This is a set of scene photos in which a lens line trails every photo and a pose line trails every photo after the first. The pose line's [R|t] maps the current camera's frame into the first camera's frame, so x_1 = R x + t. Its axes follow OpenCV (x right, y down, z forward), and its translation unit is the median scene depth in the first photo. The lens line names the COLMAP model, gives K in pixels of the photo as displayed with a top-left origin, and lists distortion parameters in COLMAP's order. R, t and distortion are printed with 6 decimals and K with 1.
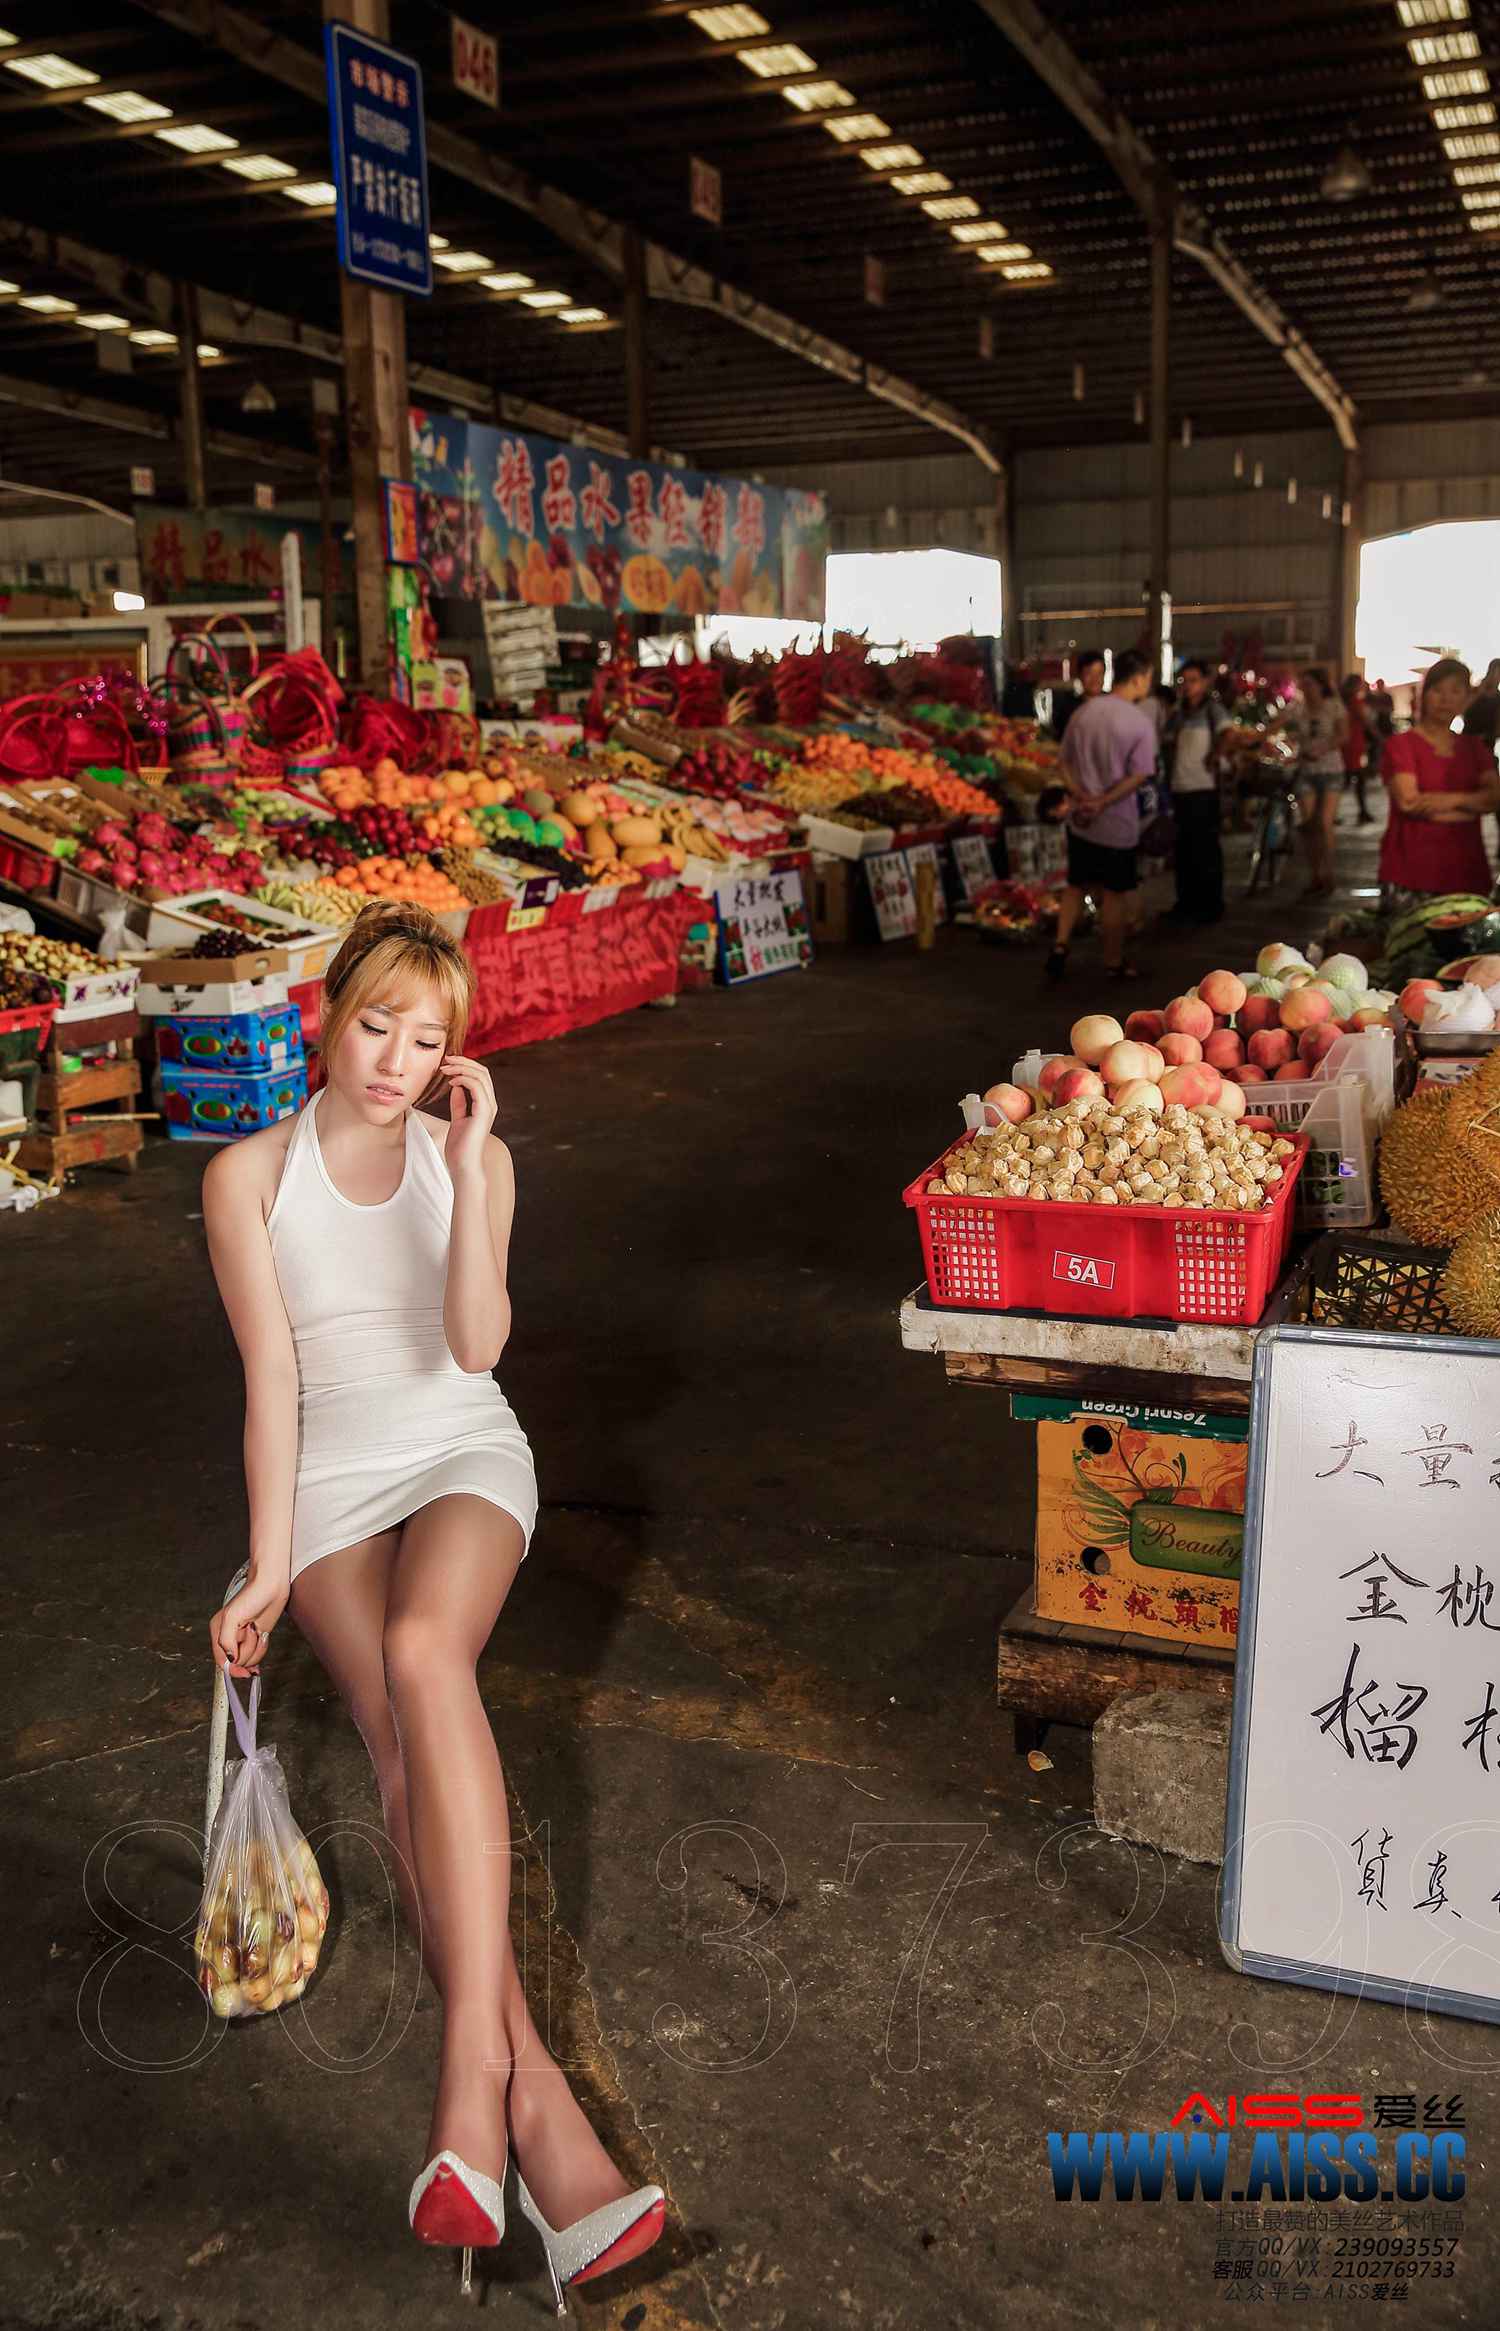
lens RADIAL K [[2404.7, 0, 750.0], [0, 2404.7, 1165.5], [0, 0, 1]] dist [0.009378, 0.008387]
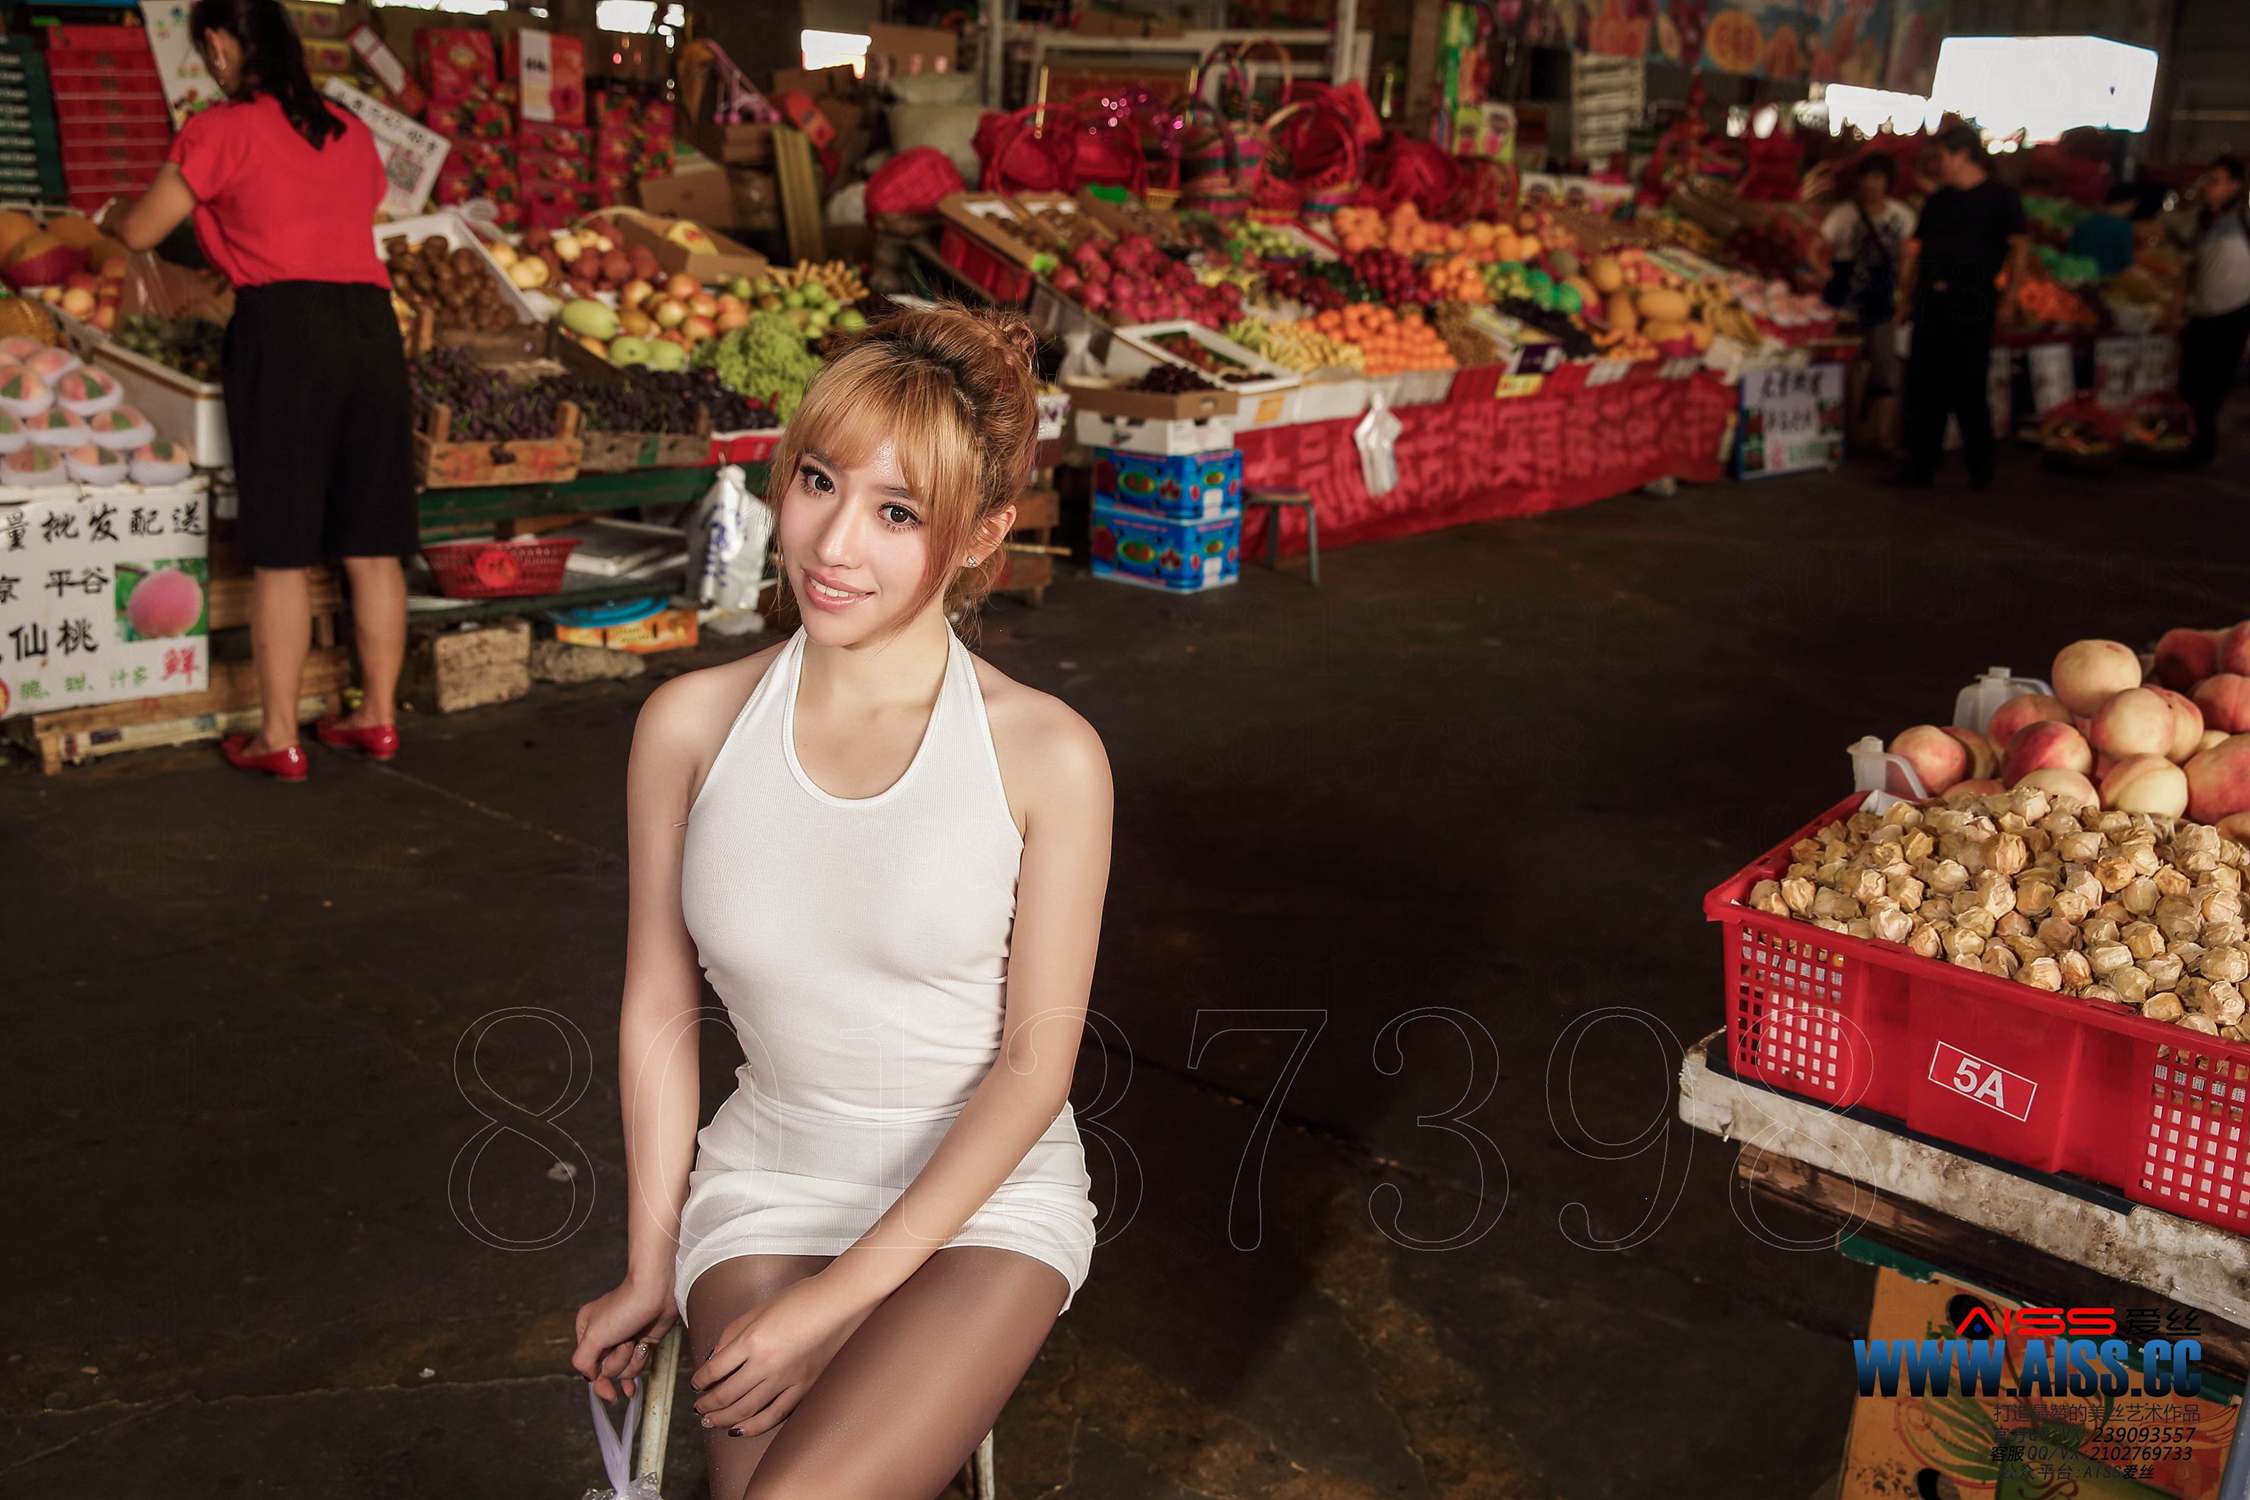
lens RADIAL K [[2146.2, 0, 1122.8], [0, 2146.2, 772.5], [0, 0, 1]] dist [-0.034955, 0.123664]
pose [[0.943564, 0.159284, -0.290372, 0.030002], [-0.133881, 0.985368, 0.105477, -0.023166], [0.302924, -0.060649, 0.951083, 0.162262]]
